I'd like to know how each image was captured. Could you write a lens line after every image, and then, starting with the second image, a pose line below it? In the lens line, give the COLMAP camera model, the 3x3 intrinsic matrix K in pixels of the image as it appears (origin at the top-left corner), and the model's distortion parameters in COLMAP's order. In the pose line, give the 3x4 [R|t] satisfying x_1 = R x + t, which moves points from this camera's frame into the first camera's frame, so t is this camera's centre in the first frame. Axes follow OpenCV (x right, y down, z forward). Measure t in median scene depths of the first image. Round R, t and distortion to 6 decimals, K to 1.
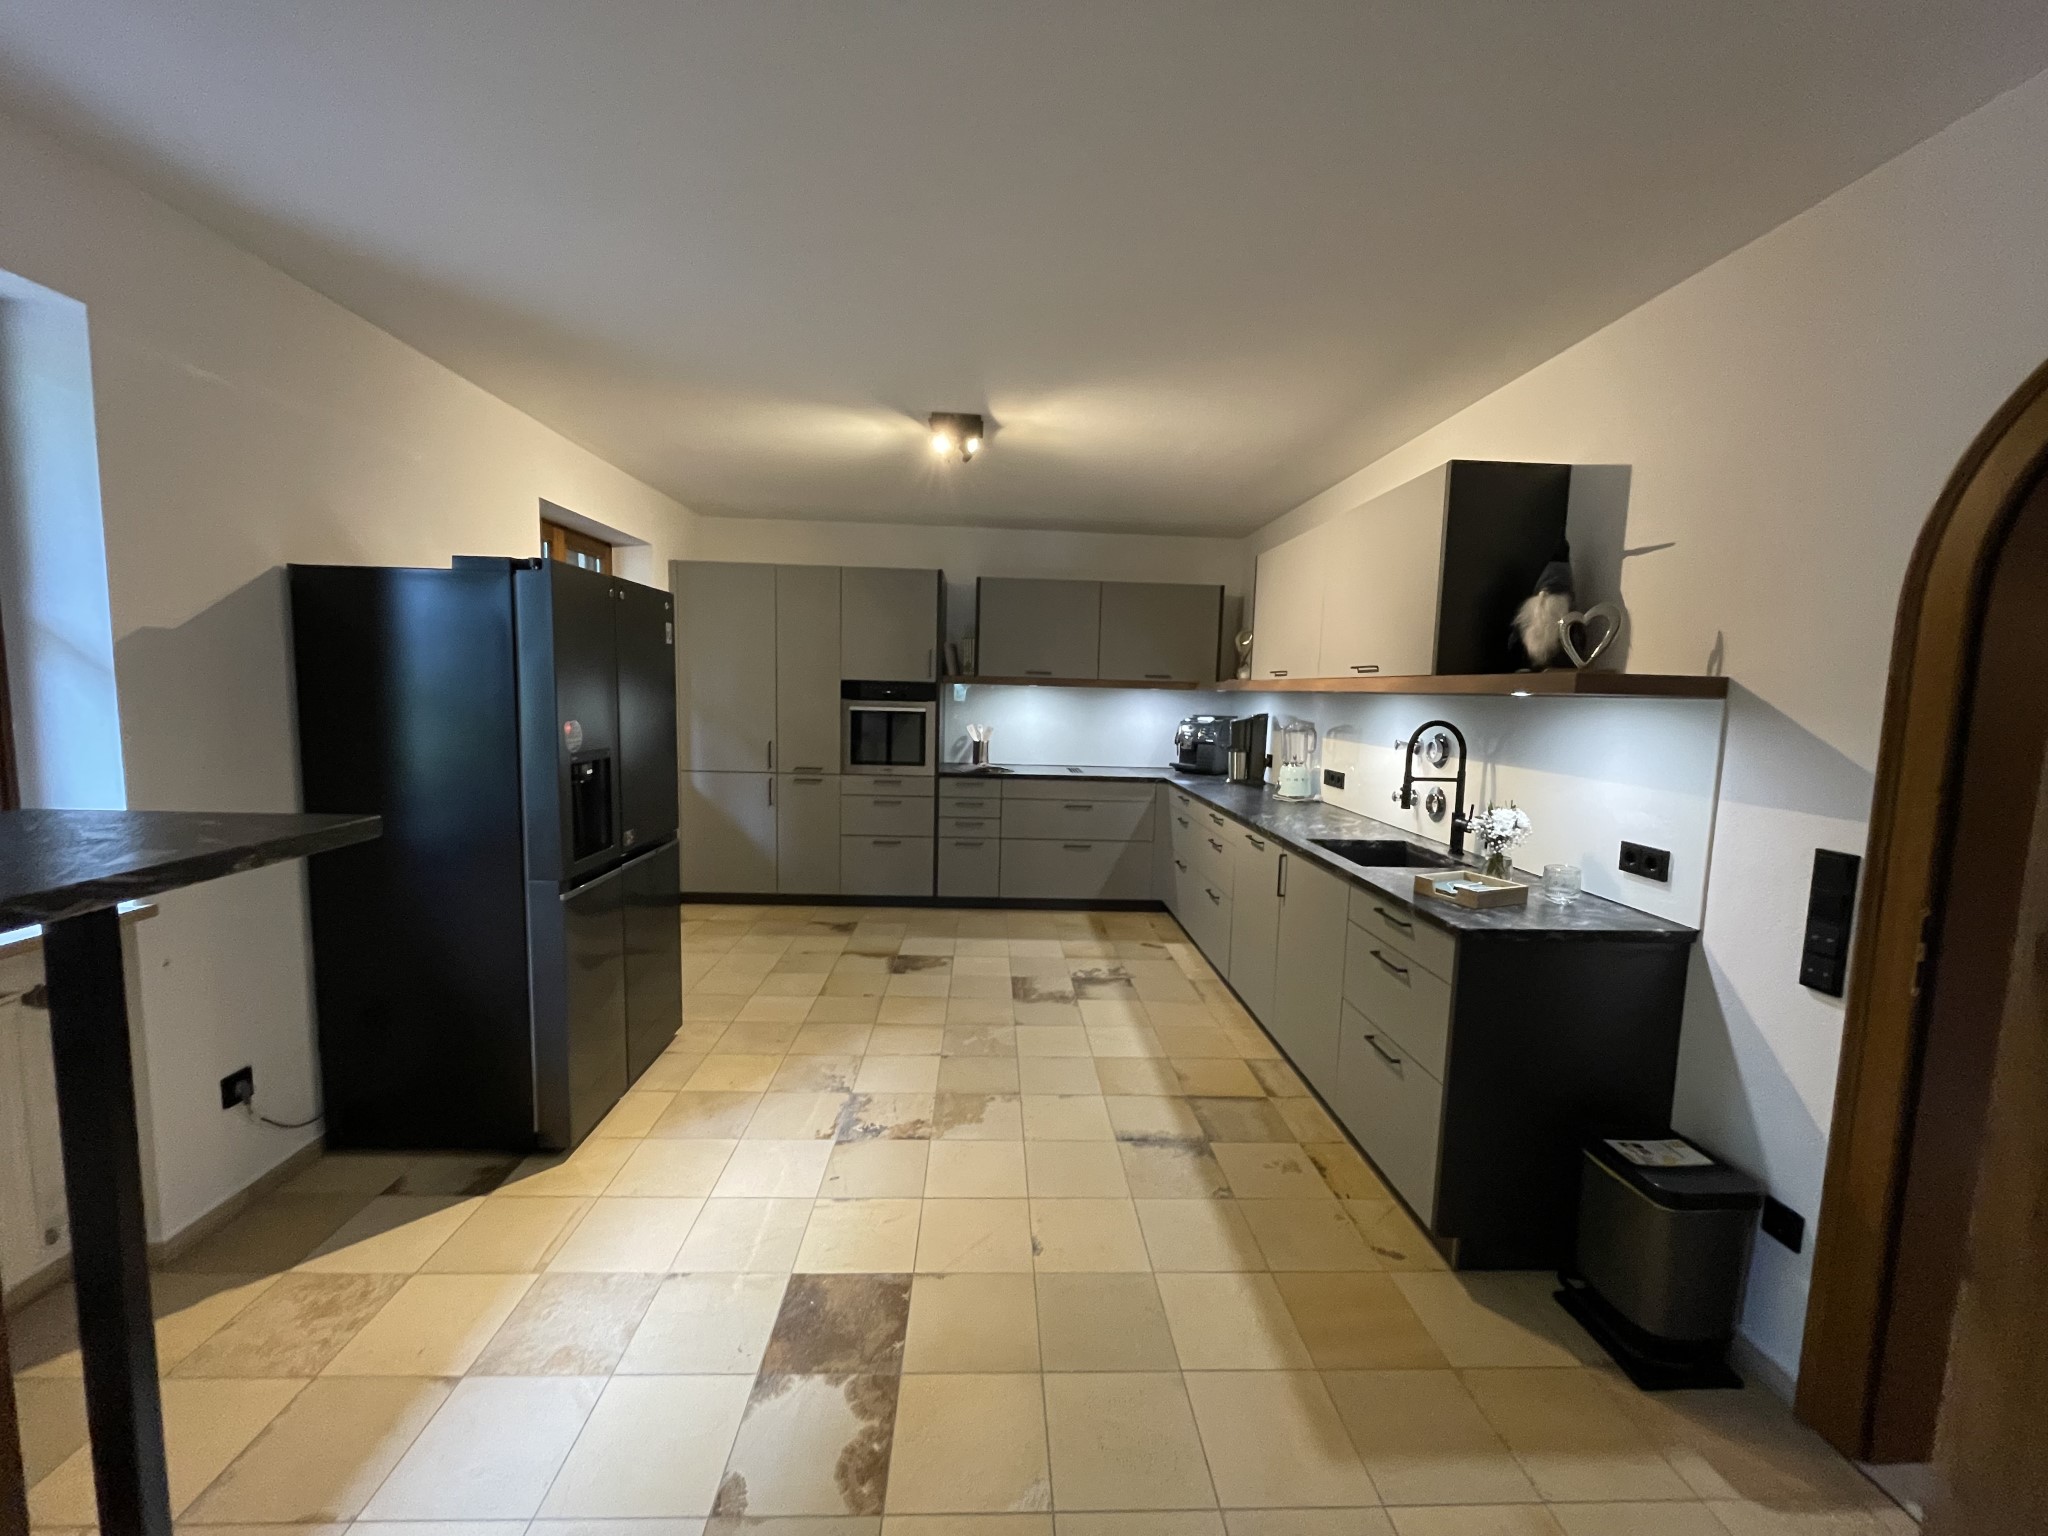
lens RADIAL K [[825.3, 0, 1019.3], [0, 825.3, 768.8], [0, 0, 1]] dist [-0.001777, -0.000954]
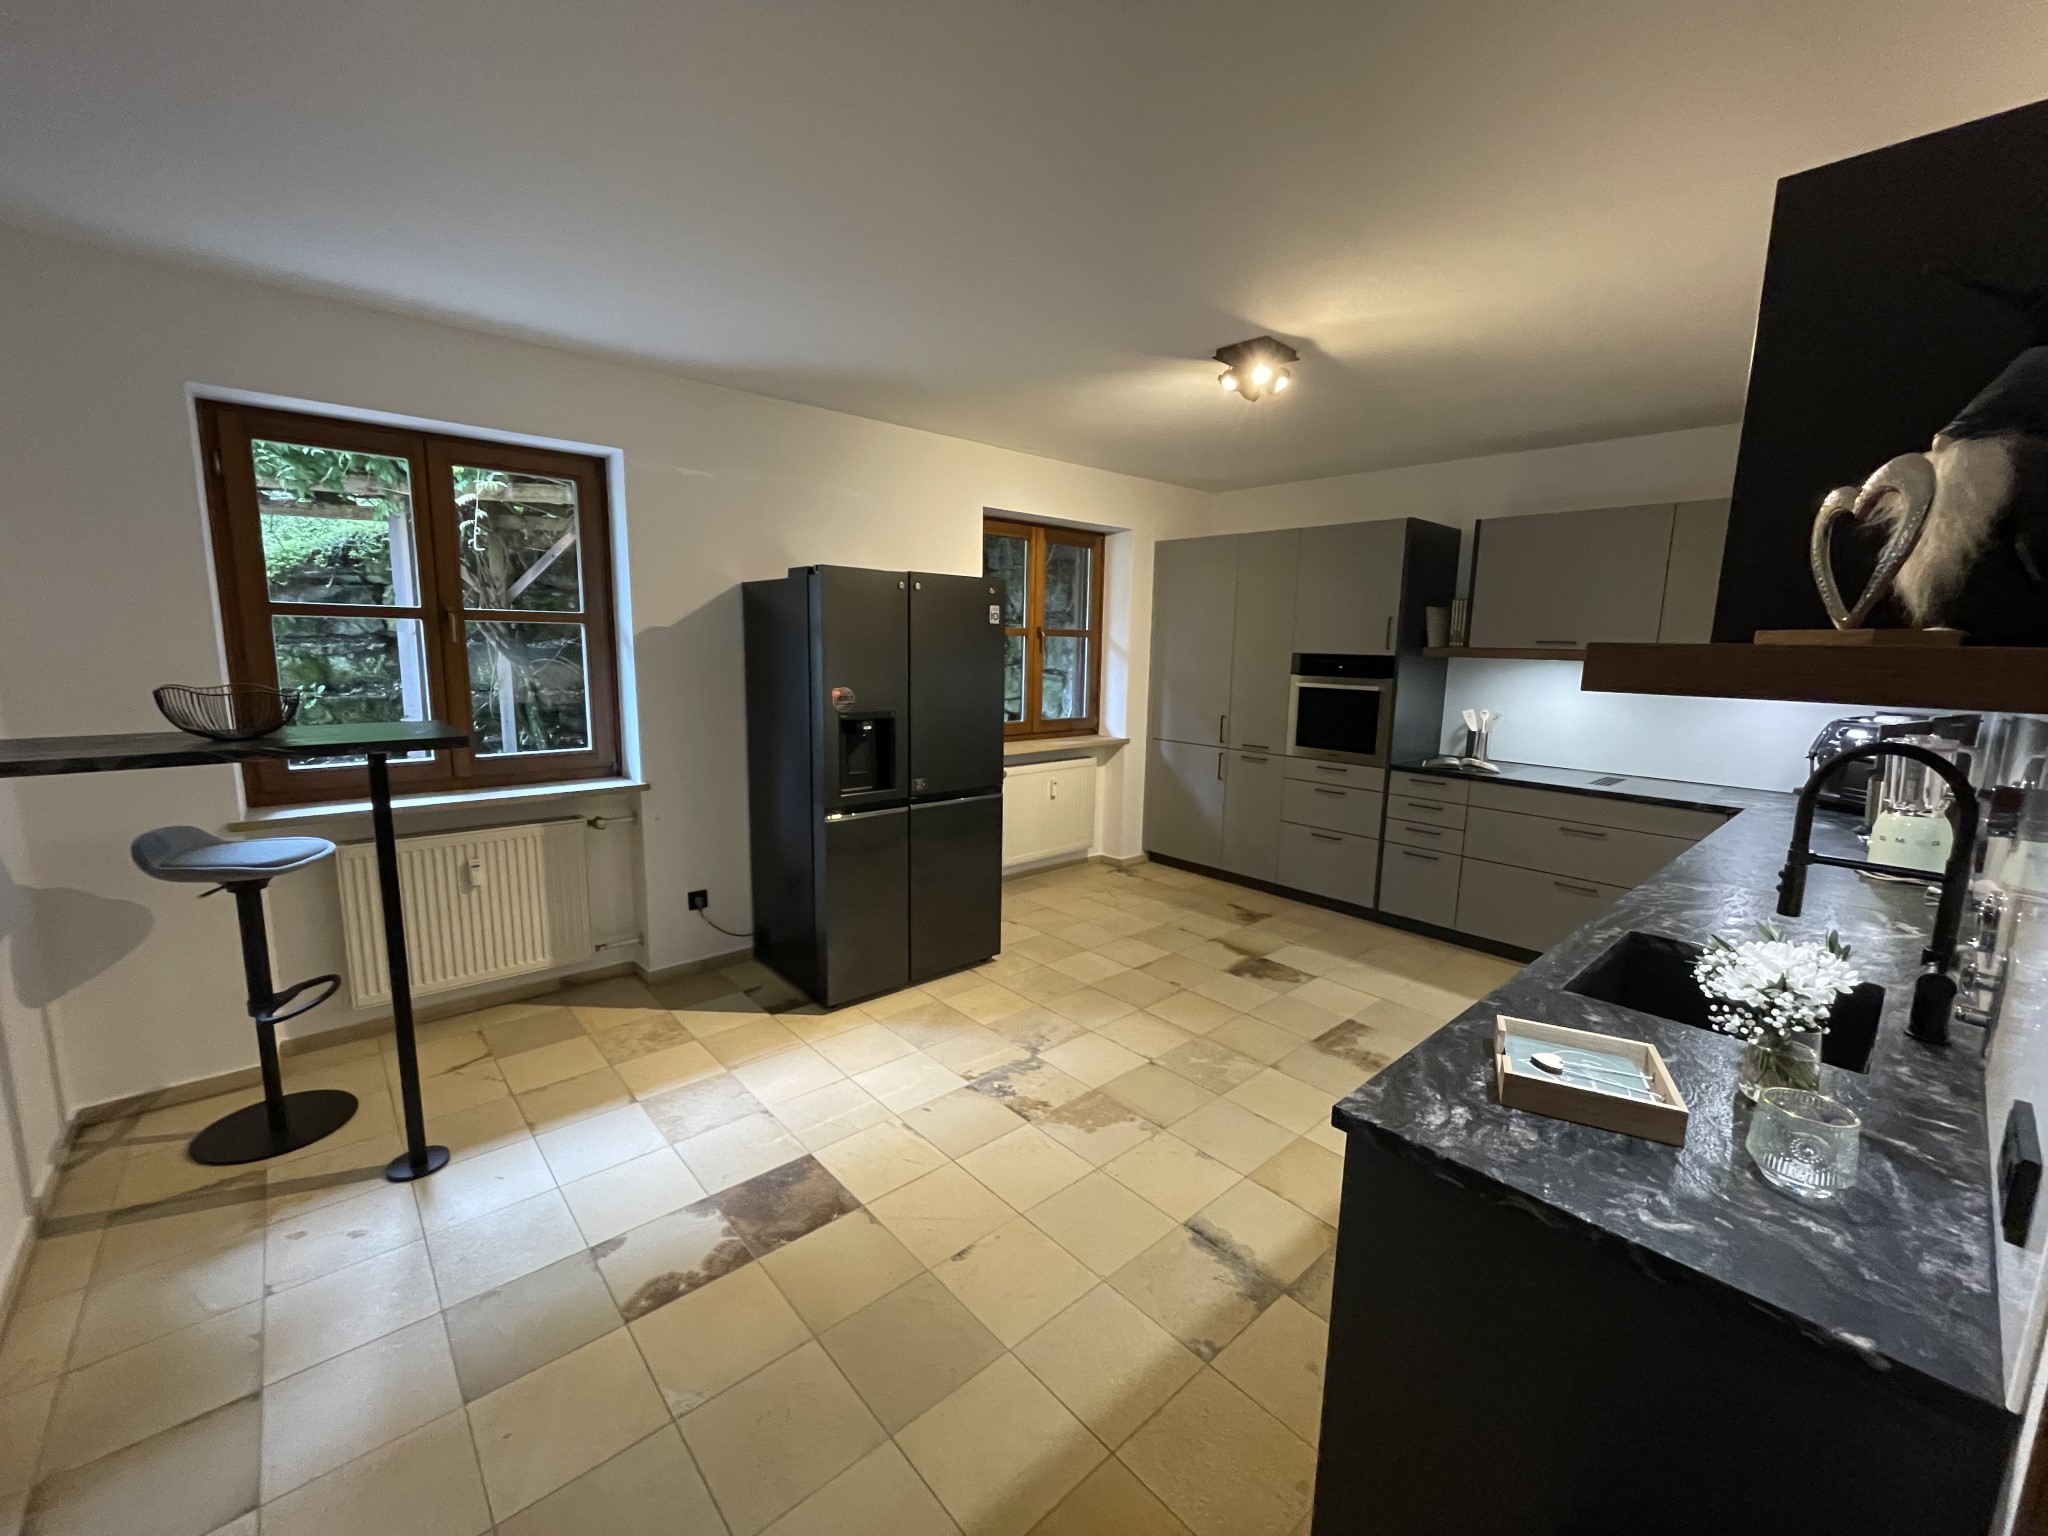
lens RADIAL K [[825.3, 0, 1025.5], [0, 825.3, 769.3], [0, 0, 1]] dist [-0.001777, -0.000954]
pose [[0.631706, 0.105307, -0.768022, 0.508297], [-0.078116, 0.994335, 0.072087, -0.035464], [0.771262, 0.014457, 0.636354, 0.303248]]
